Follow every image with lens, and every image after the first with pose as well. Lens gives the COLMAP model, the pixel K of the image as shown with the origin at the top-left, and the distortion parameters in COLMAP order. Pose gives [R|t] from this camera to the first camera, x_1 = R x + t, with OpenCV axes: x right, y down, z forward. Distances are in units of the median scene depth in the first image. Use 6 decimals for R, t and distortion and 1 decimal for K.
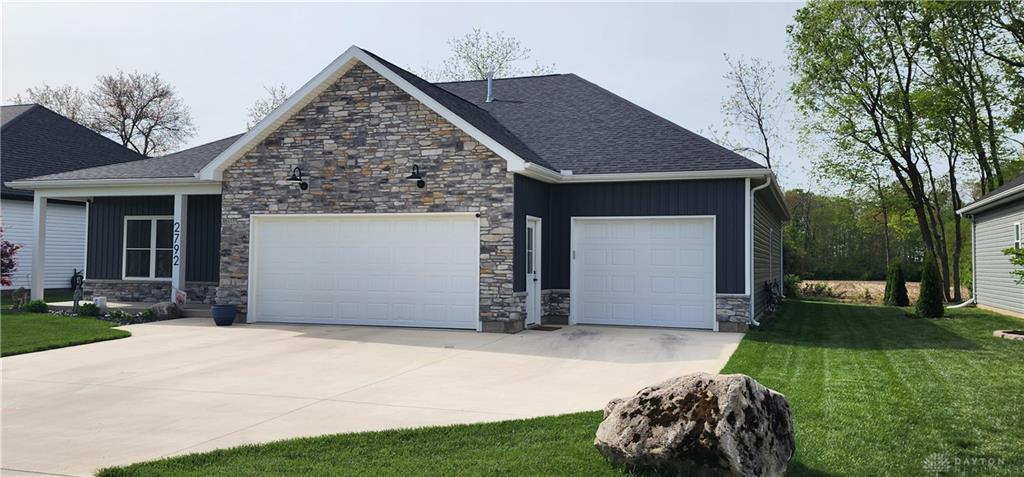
lens RADIAL K [[825.6, 0, 512.0], [0, 825.6, 238.5], [0, 0, 1]] dist [0.164814, -0.264235]
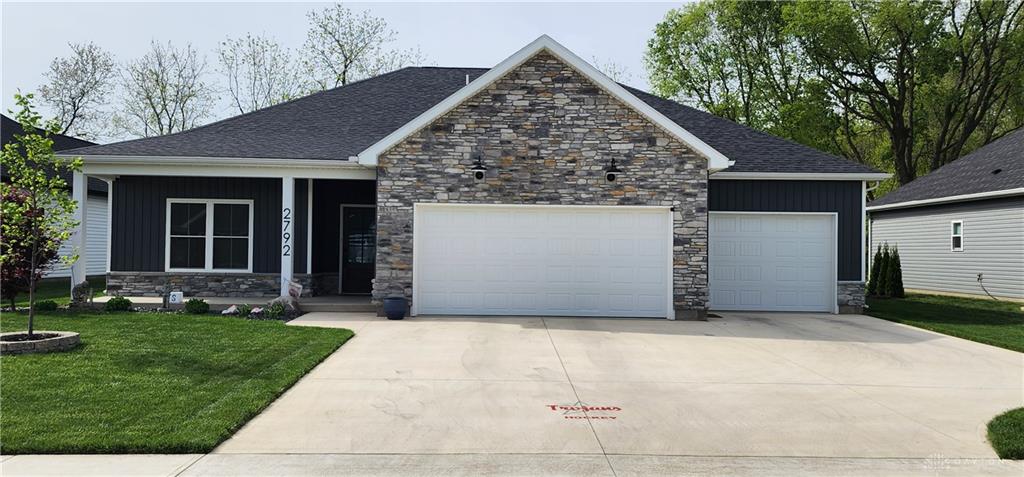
lens RADIAL K [[825.6, 0, 512.0], [0, 825.6, 238.5], [0, 0, 1]] dist [0.164814, -0.264235]
pose [[0.935486, 0.006170, 0.353310, -0.565481], [-0.012706, 0.999788, 0.016184, -0.004971], [-0.353136, -0.019629, 0.935366, 0.082171]]
